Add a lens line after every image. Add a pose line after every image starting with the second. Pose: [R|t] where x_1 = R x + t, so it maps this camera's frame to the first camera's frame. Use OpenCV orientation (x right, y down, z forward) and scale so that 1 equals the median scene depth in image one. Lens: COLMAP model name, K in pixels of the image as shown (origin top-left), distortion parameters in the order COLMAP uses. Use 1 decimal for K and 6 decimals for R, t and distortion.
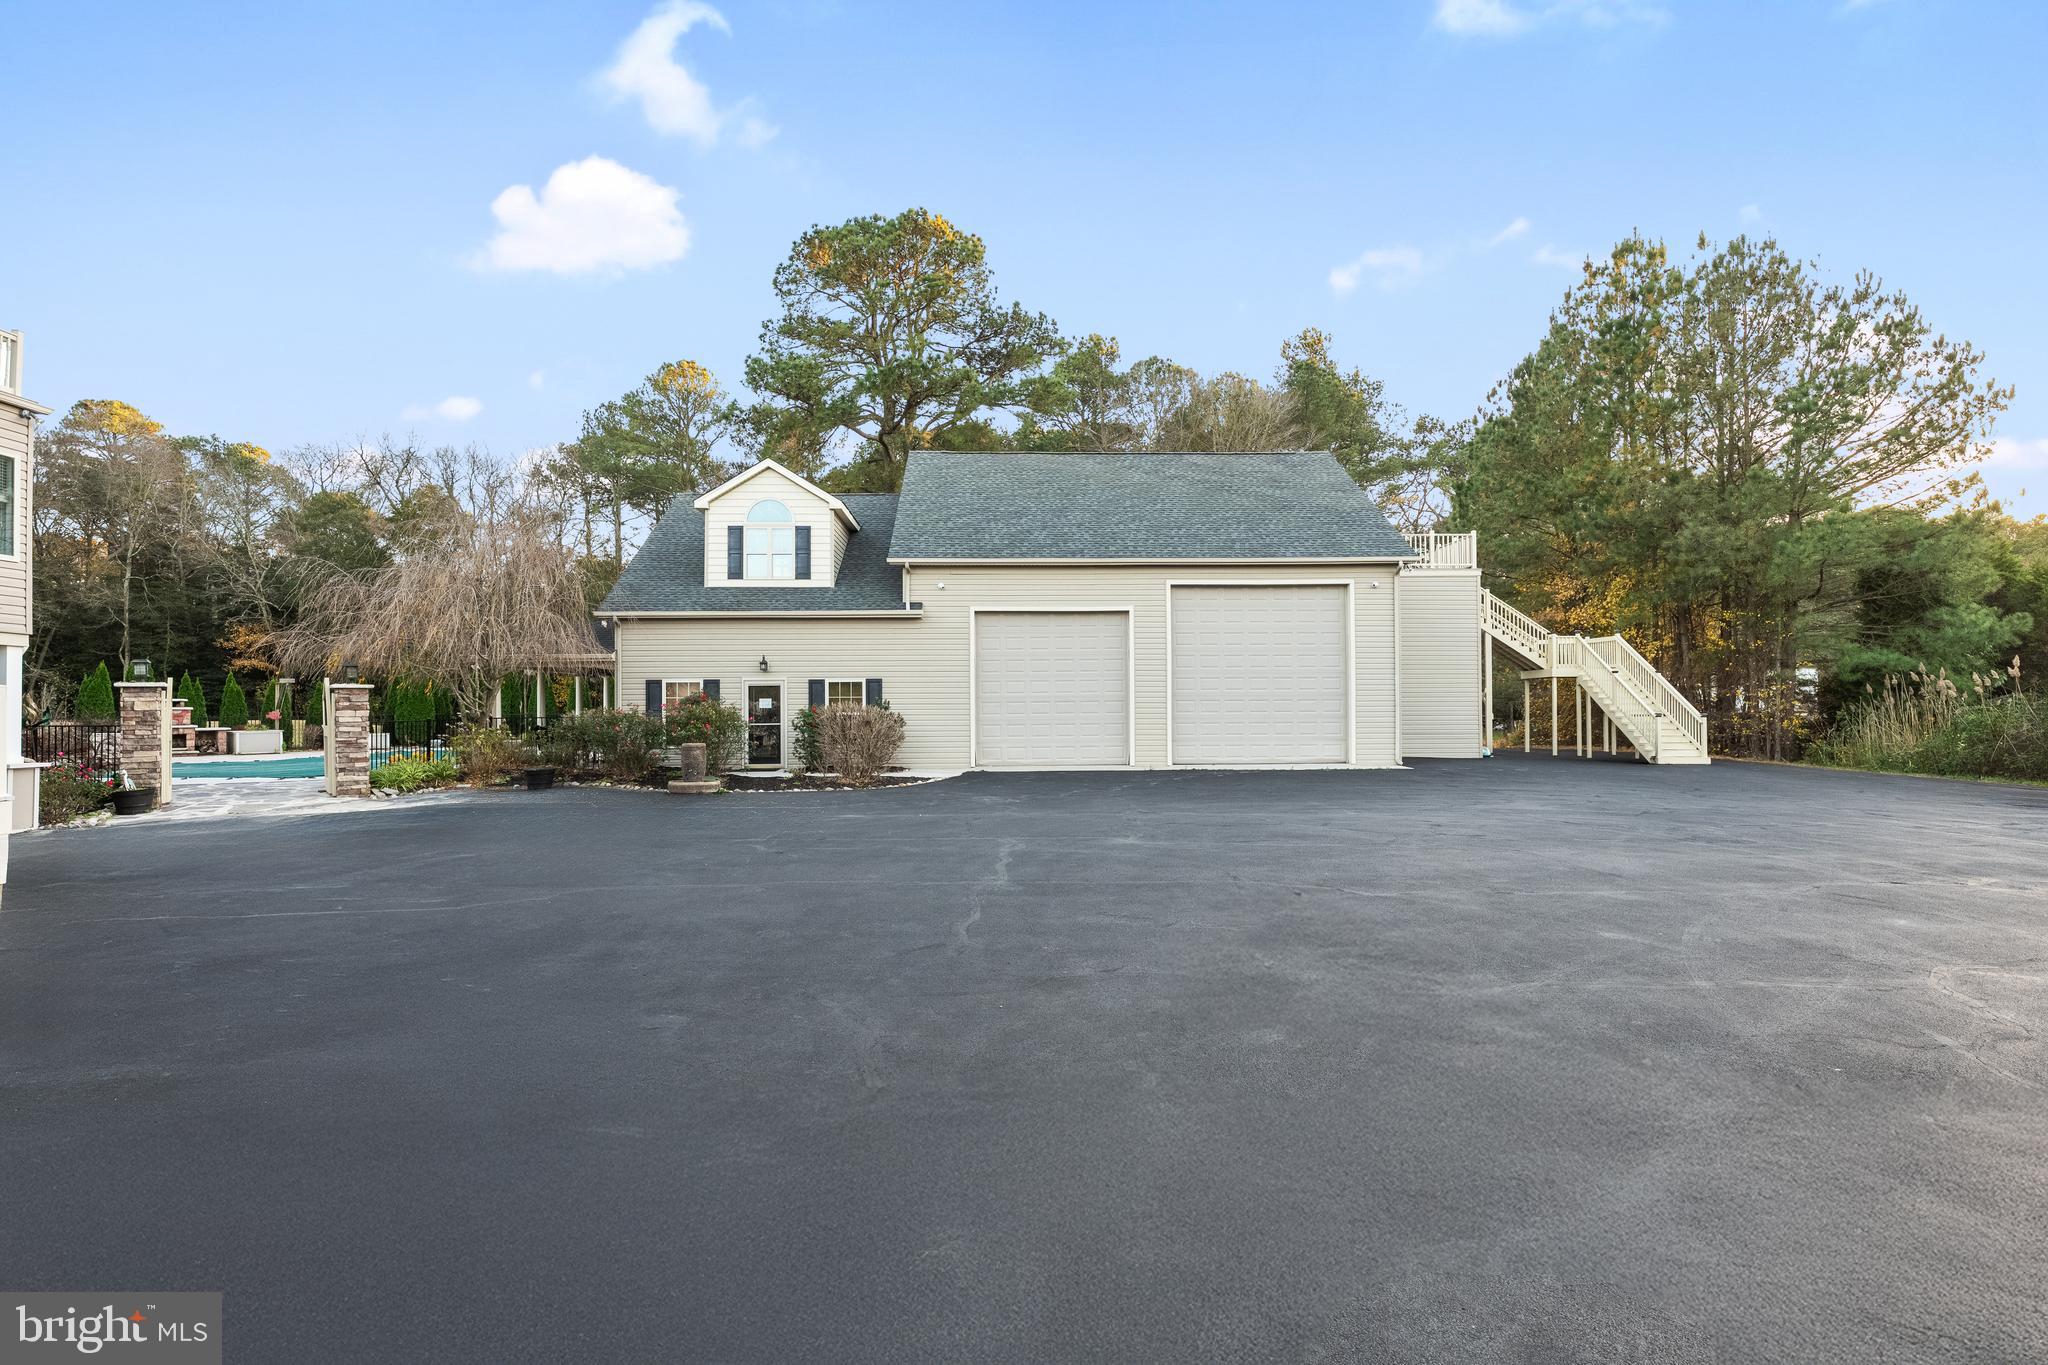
lens RADIAL K [[1048.1, 0, 1024.0], [0, 1048.1, 682.5], [0, 0, 1]] dist [-0.000802, 0.000083]
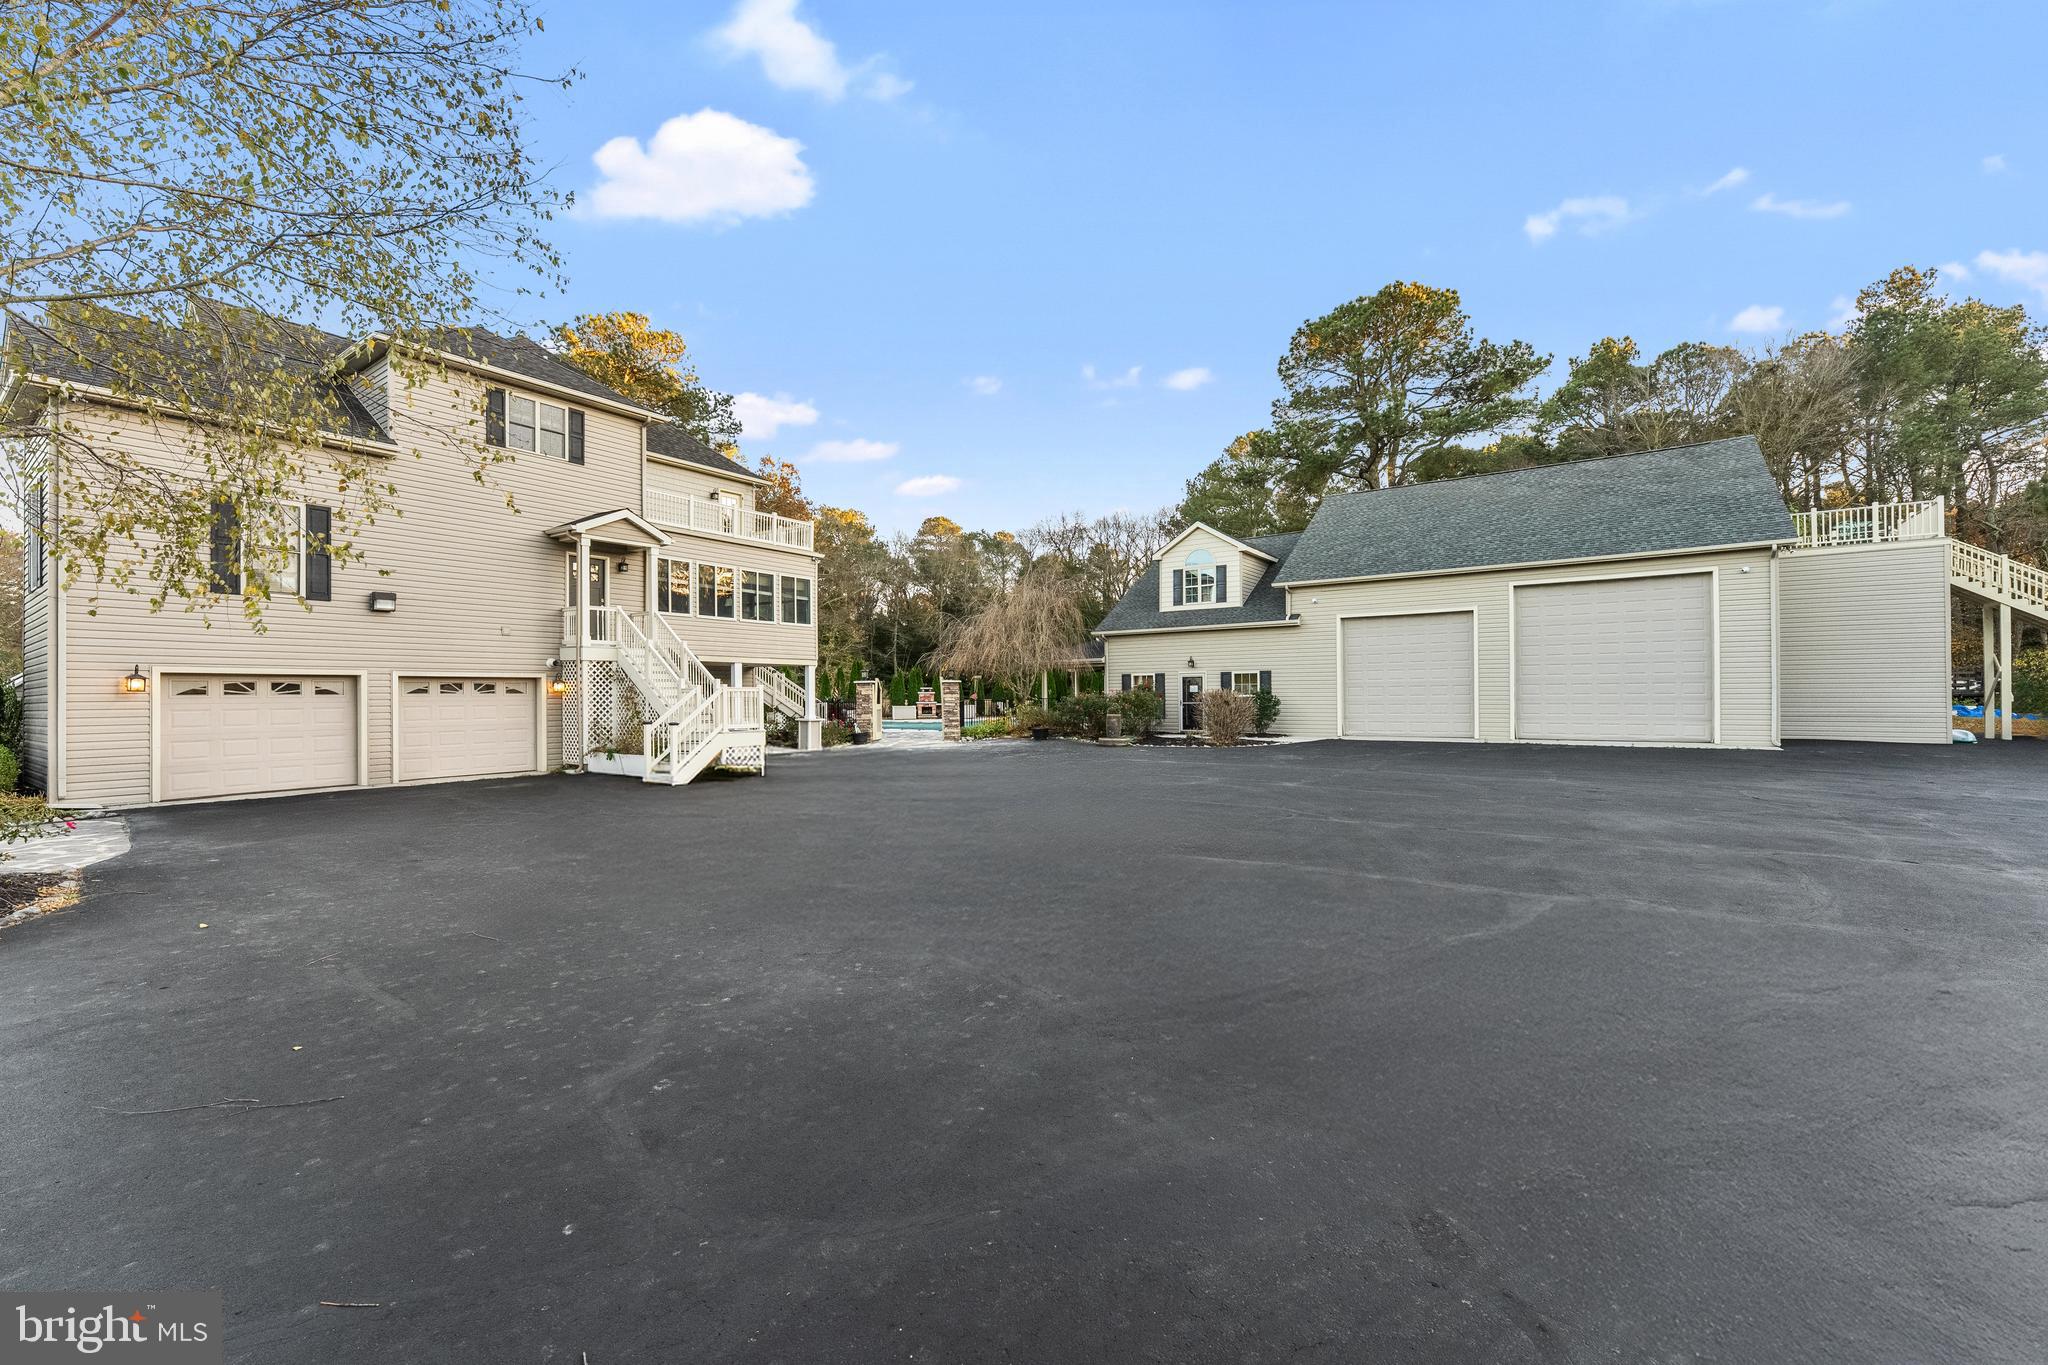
lens RADIAL K [[816.0, 0, 1024.0], [0, 816.0, 682.5], [0, 0, 1]] dist [-0.001271, -0.000057]
pose [[0.802297, -0.010170, -0.596838, 0.243139], [0.018717, 0.999792, 0.008123, -0.002699], [0.596631, -0.017688, 0.802320, -0.063707]]
